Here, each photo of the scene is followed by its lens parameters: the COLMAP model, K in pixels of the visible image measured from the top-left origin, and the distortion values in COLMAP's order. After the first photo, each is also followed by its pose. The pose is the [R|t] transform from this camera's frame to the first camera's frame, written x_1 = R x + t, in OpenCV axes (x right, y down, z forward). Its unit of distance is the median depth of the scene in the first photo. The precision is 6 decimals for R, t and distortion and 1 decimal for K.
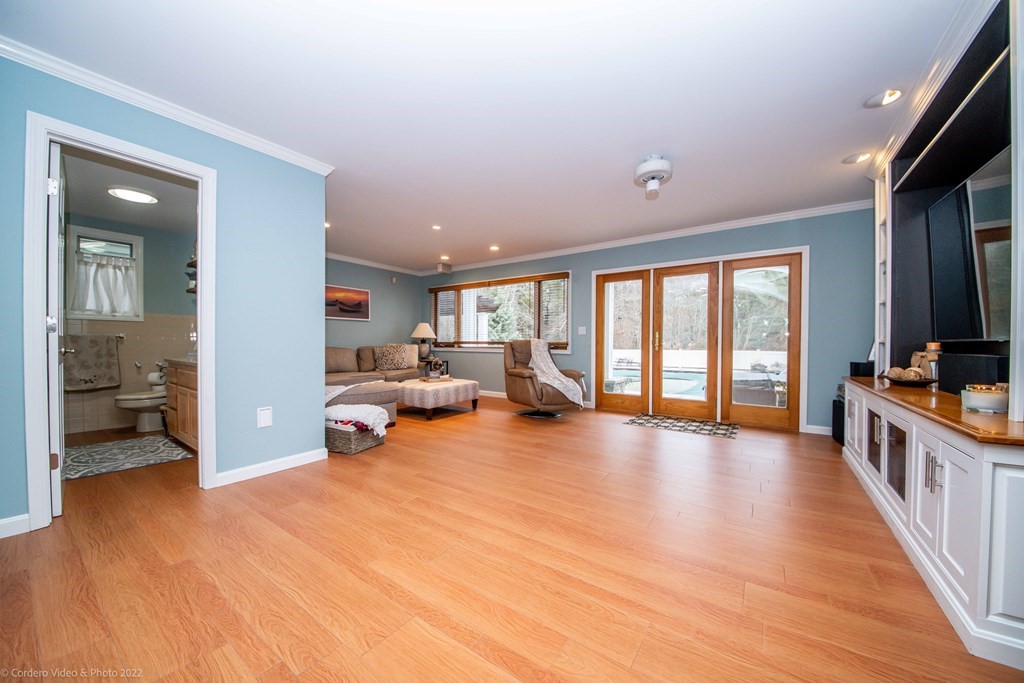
lens RADIAL K [[361.6, 0, 512.3], [0, 361.6, 346.9], [0, 0, 1]] dist [0.020727, -0.019841]
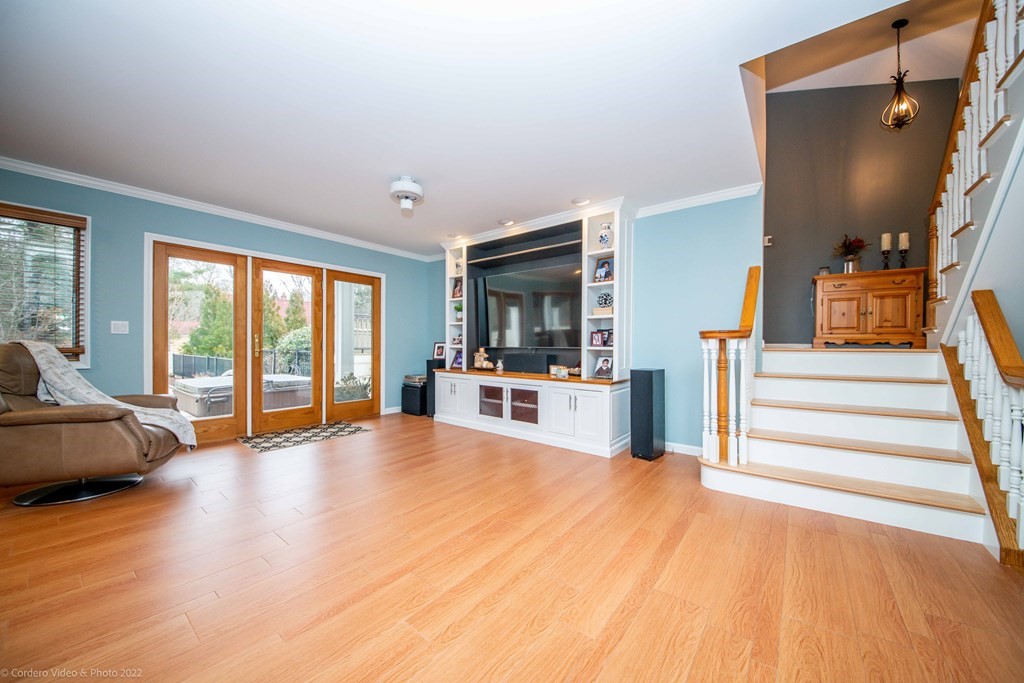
lens RADIAL K [[361.6, 0, 512.3], [0, 361.6, 346.9], [0, 0, 1]] dist [0.020727, -0.019841]
pose [[0.058879, -0.010449, 0.998210, -0.711935], [0.005026, 0.999936, 0.010170, -0.033294], [-0.998252, 0.004418, 0.058928, 0.668400]]
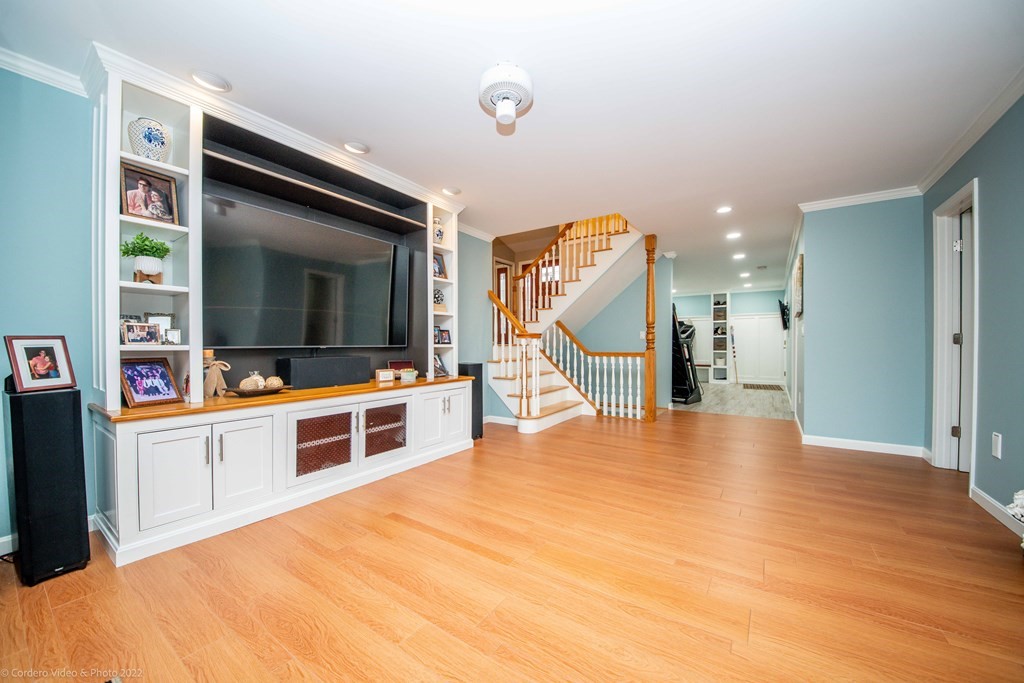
lens RADIAL K [[376.6, 0, 510.0], [0, 376.6, 348.2], [0, 0, 1]] dist [0.015809, -0.013994]
pose [[-0.999958, -0.006124, -0.006826, 0.411464], [-0.006288, 0.999686, 0.024270, -0.039315], [0.006675, 0.024312, -0.999682, 1.794052]]
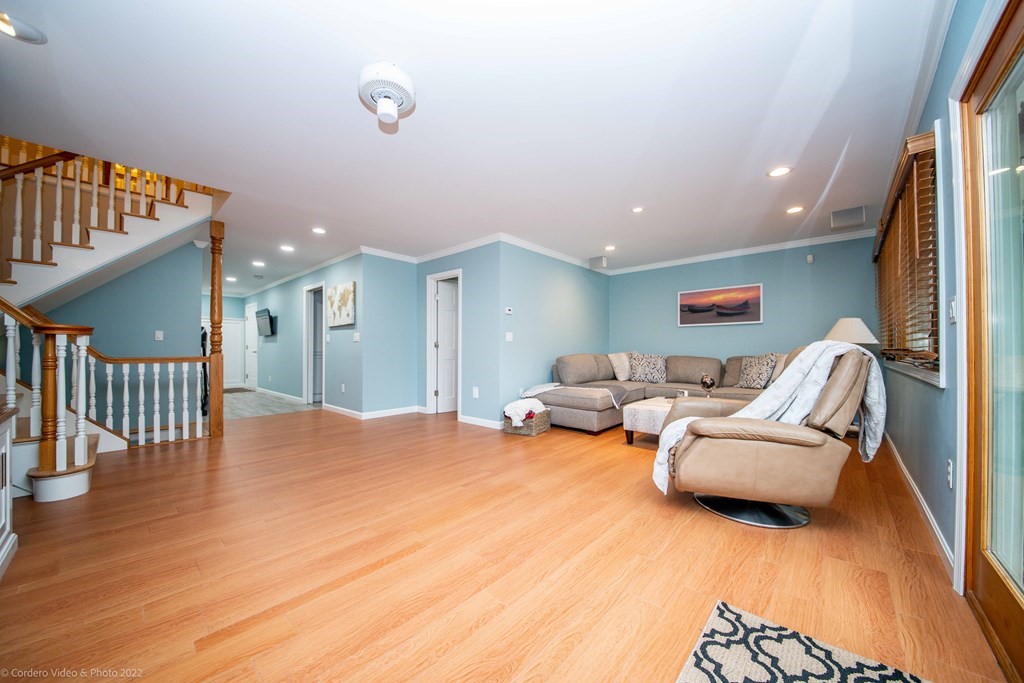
lens RADIAL K [[361.6, 0, 512.3], [0, 361.6, 346.9], [0, 0, 1]] dist [0.020727, -0.019841]
pose [[-0.132957, -0.013055, -0.991036, 1.061238], [-0.011689, 0.999864, -0.011603, -0.014967], [0.991053, 0.010041, -0.133092, 1.399937]]
